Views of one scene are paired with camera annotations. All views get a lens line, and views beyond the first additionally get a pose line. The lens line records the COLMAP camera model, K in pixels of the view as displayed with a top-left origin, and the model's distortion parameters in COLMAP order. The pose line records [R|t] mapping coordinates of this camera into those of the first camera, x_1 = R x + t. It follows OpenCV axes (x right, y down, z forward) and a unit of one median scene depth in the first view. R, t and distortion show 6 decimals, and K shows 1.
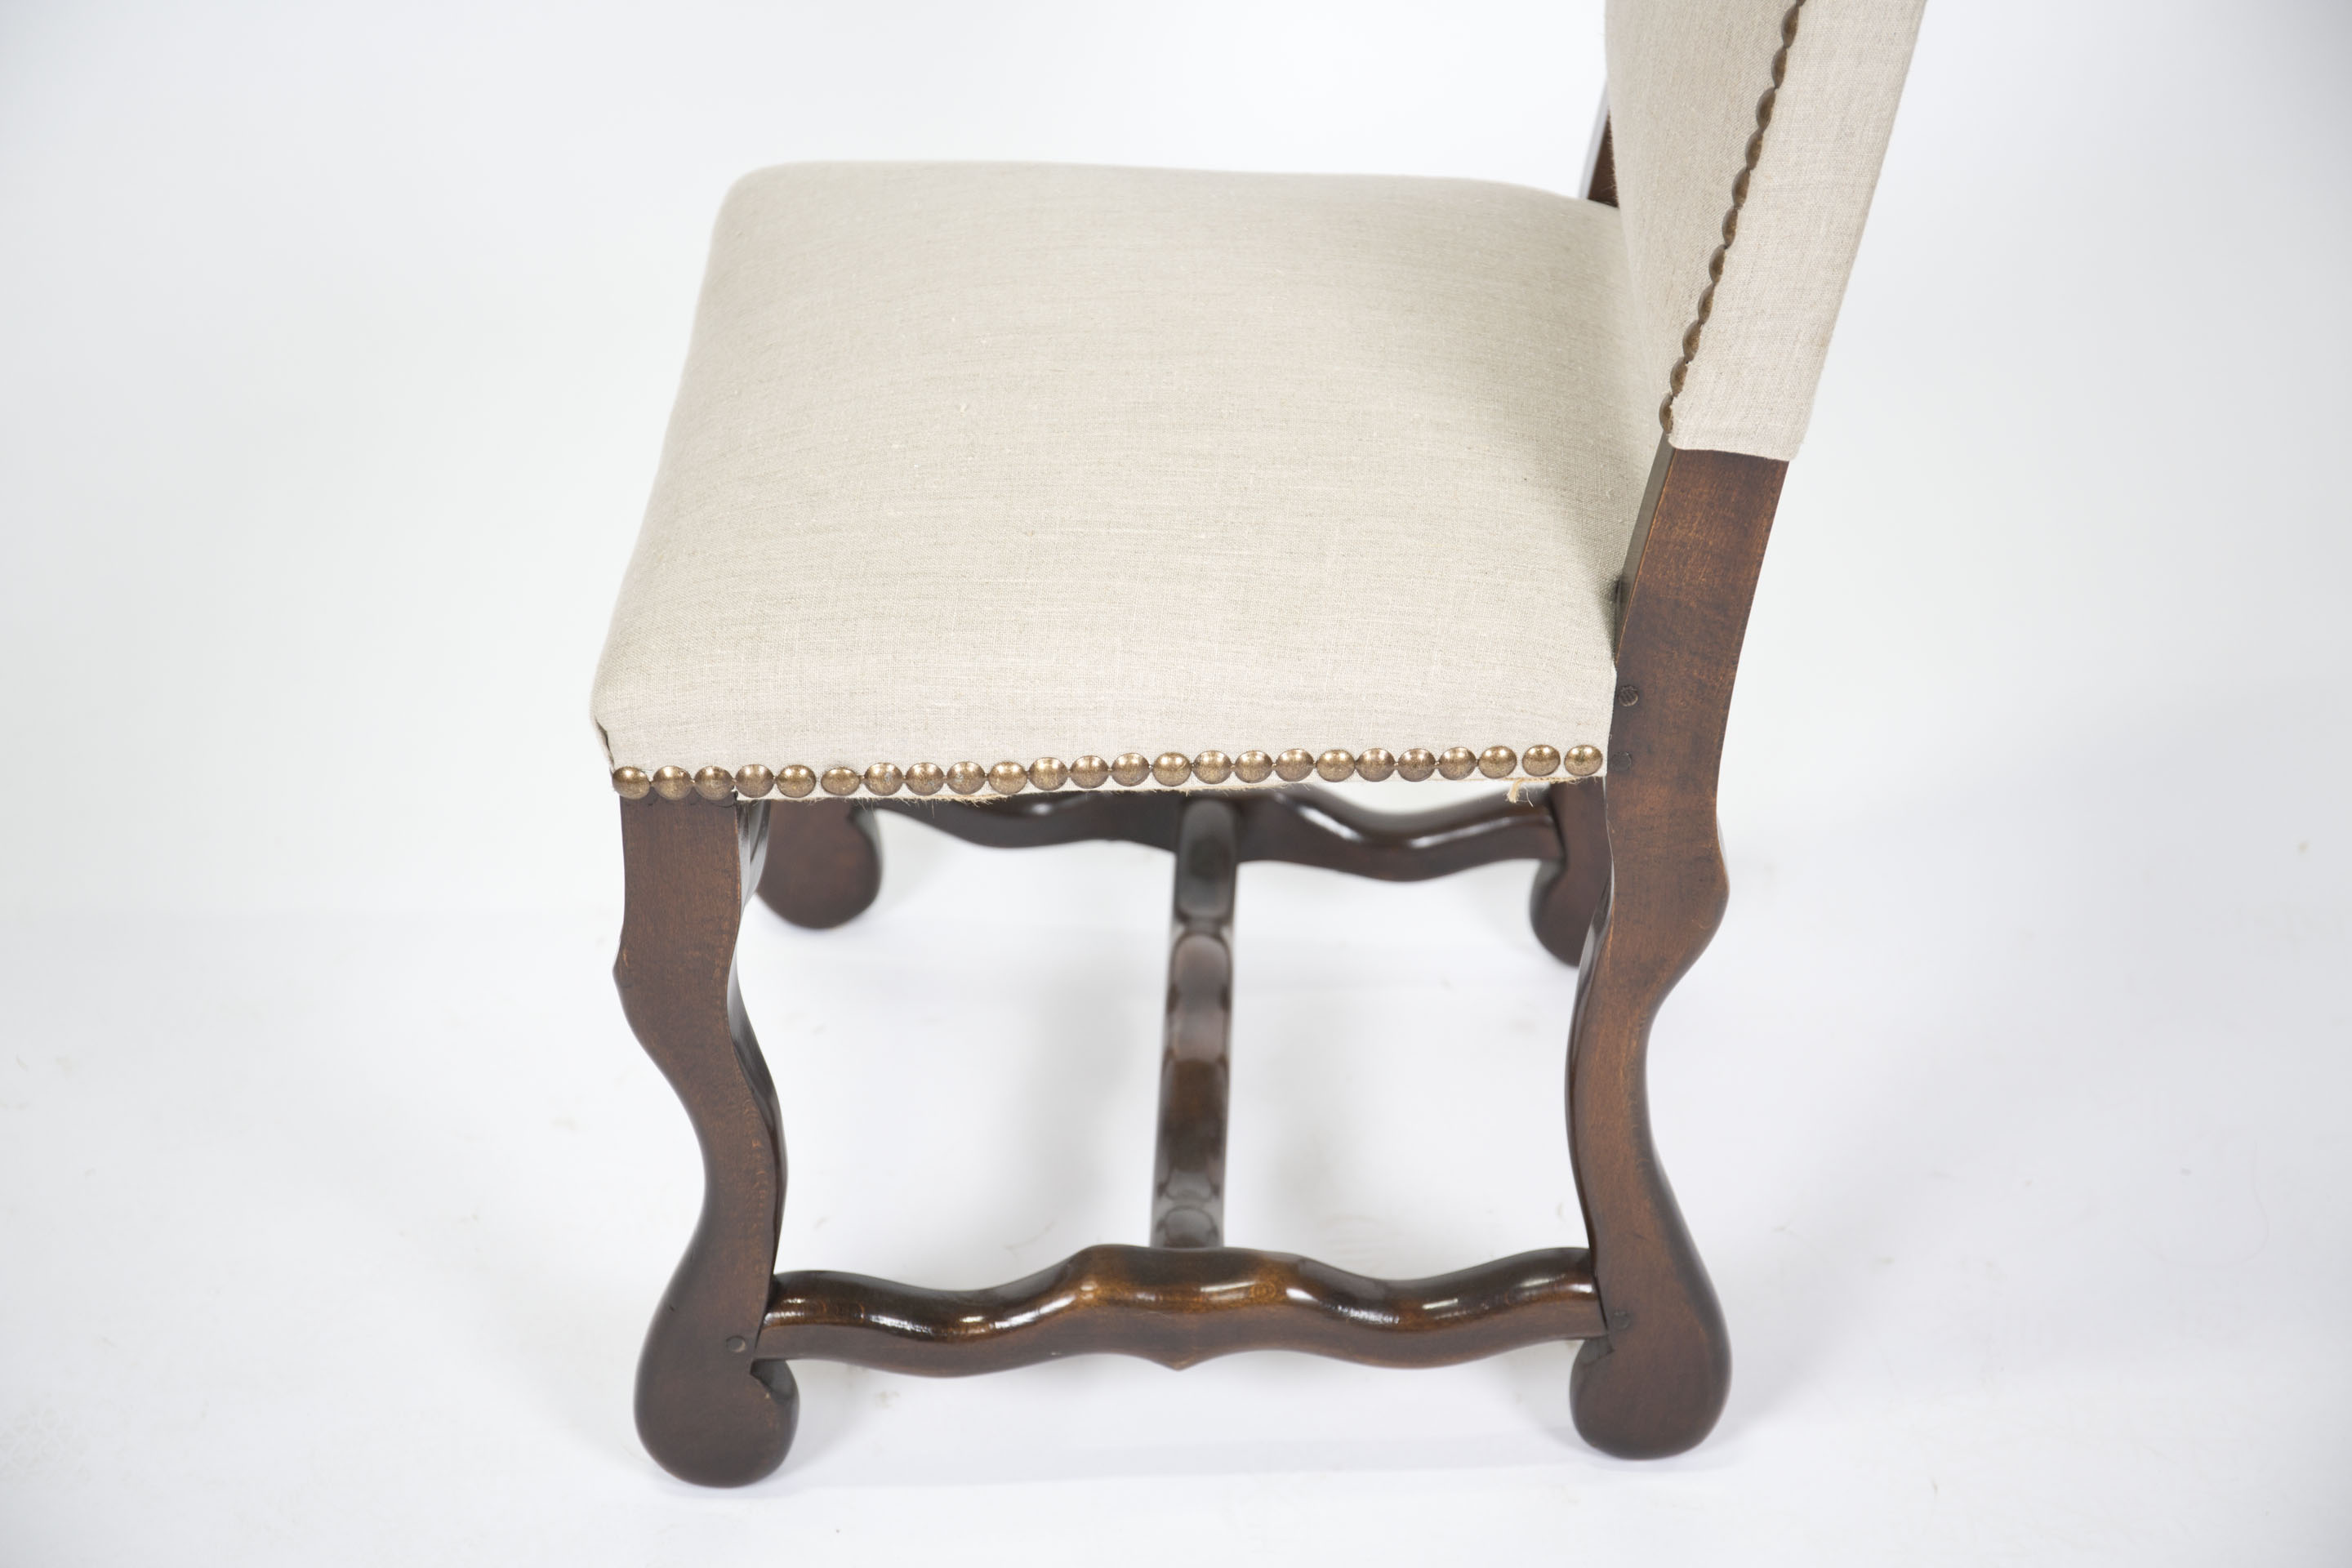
lens RADIAL K [[4234.2, 0, 1193.8], [0, 4234.2, 781.6], [0, 0, 1]] dist [0.086472, 0.000000]
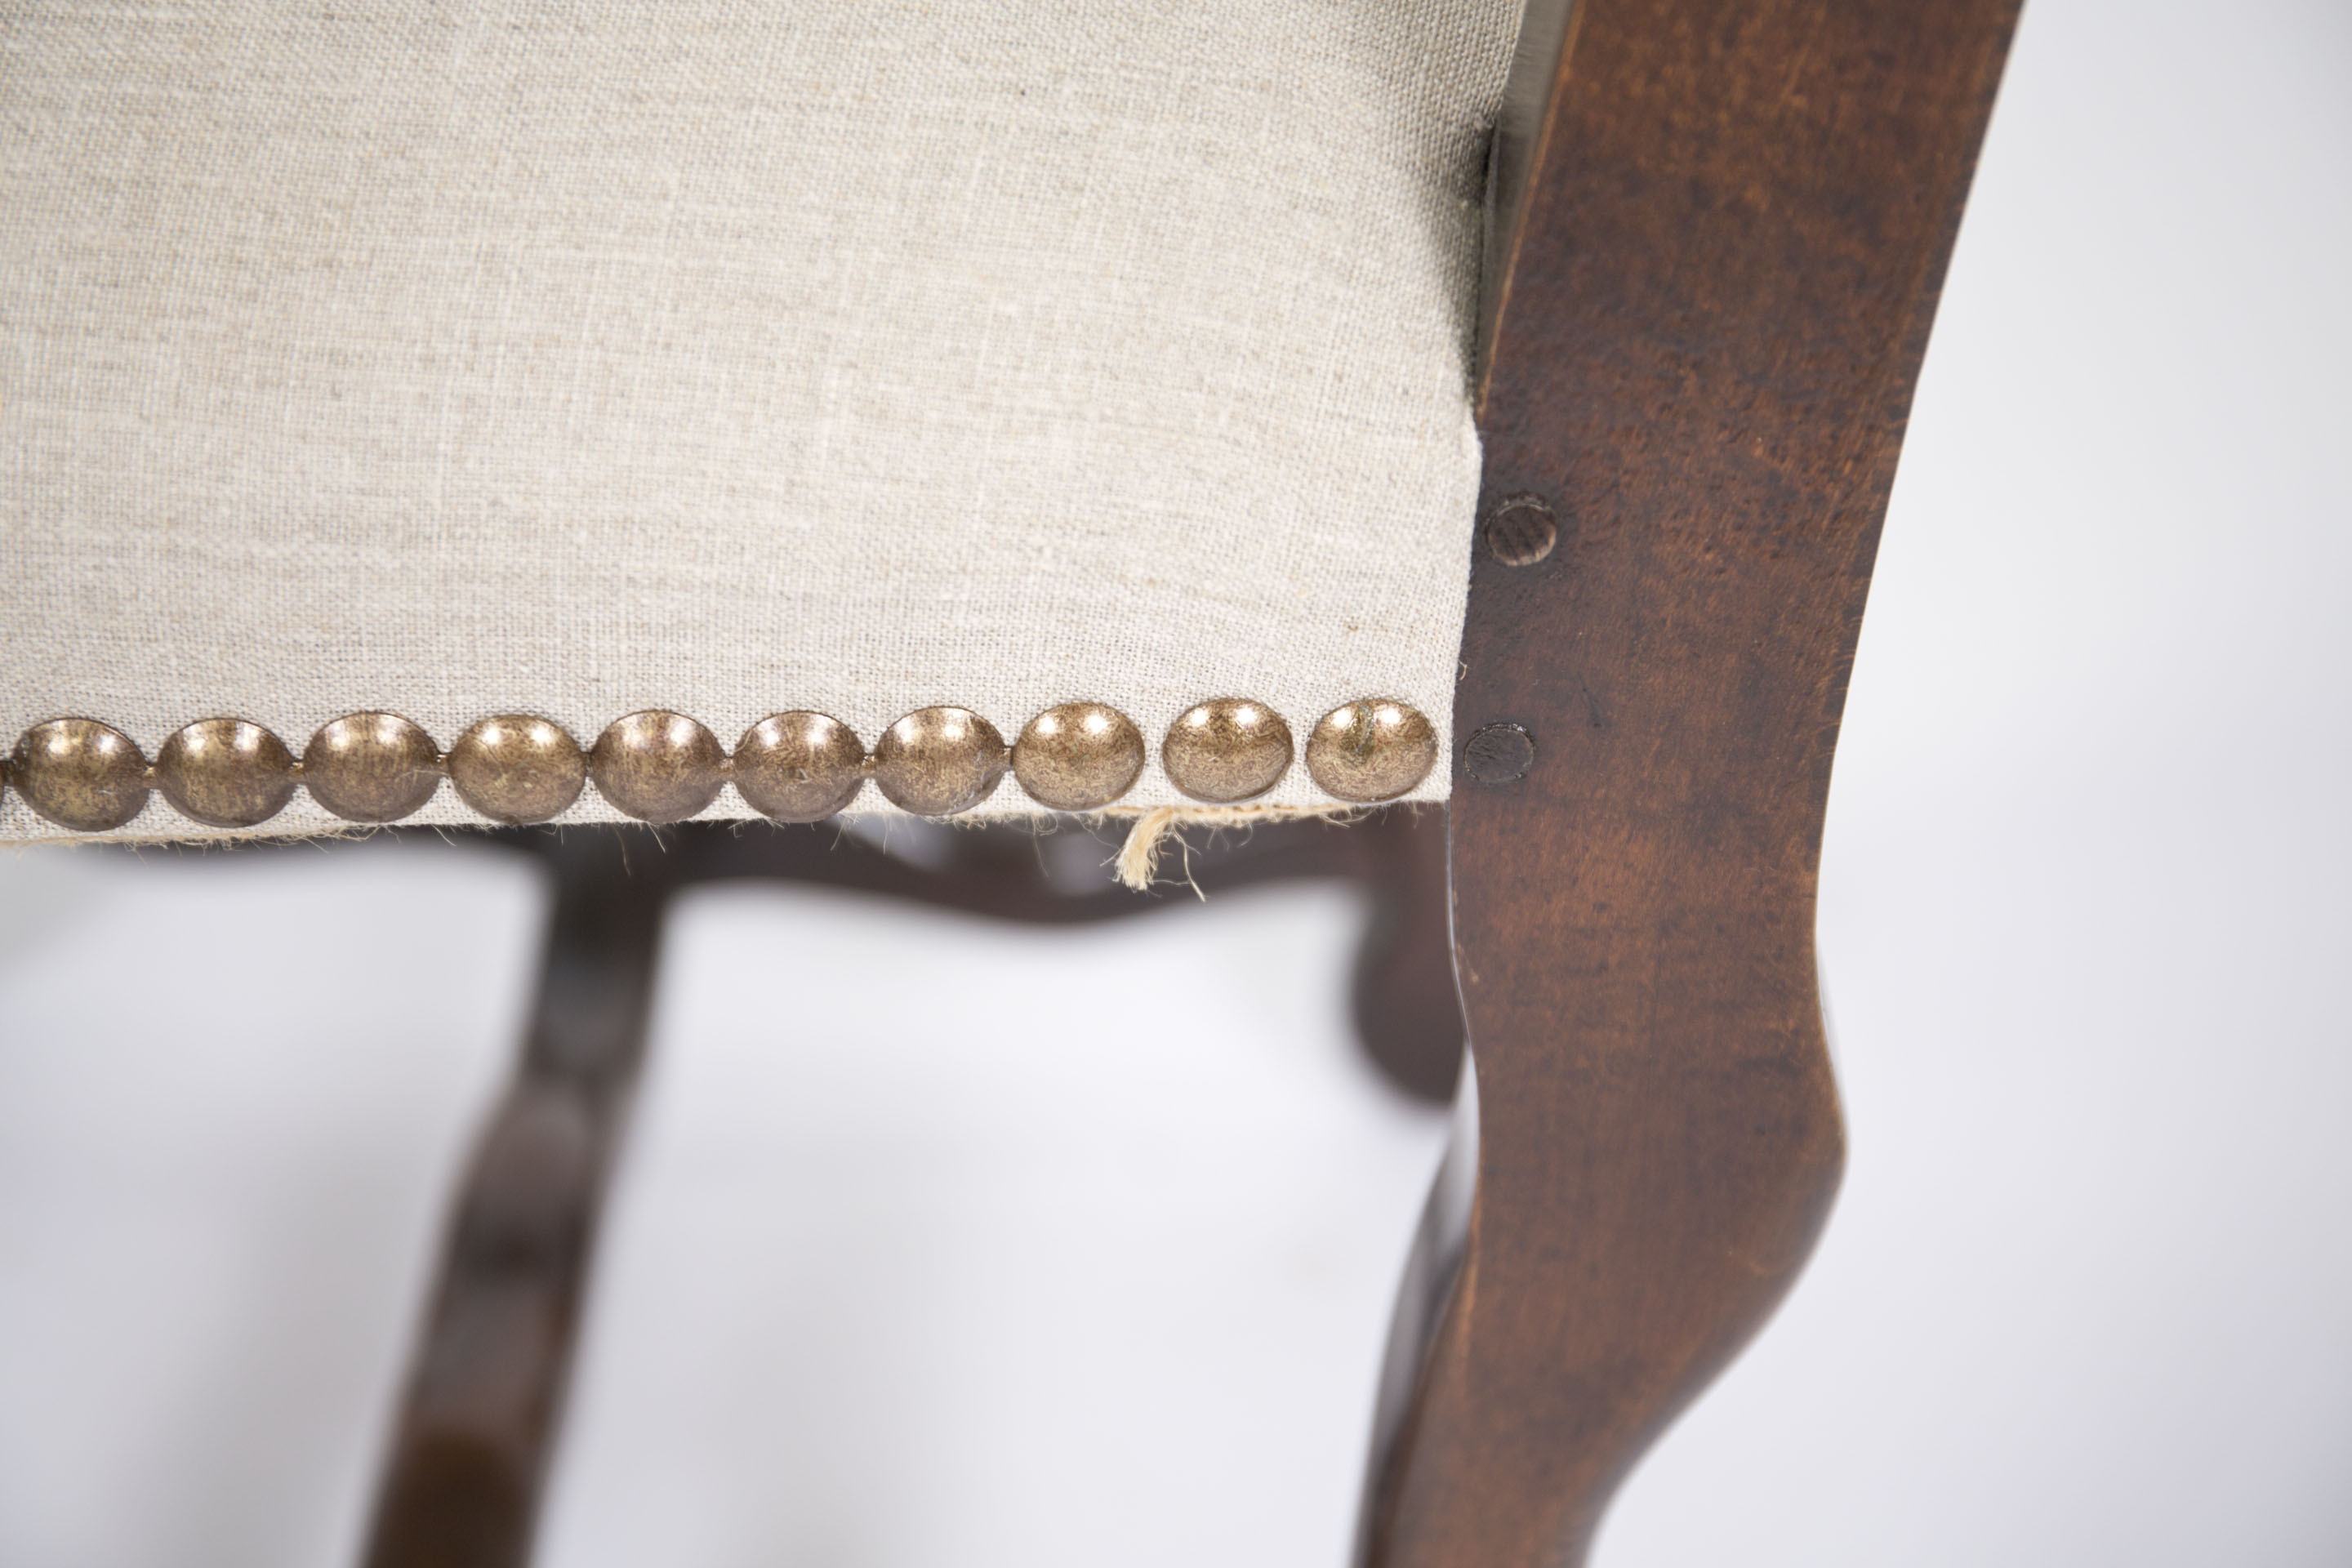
lens RADIAL K [[4234.2, 0, 1159.1], [0, 4234.2, 779.6], [0, 0, 1]] dist [0.086472, 0.000000]
pose [[0.999986, 0.001688, 0.005071, 0.076084], [-0.001838, 0.999552, 0.029863, -0.011789], [-0.005018, -0.029872, 0.999541, 0.708937]]
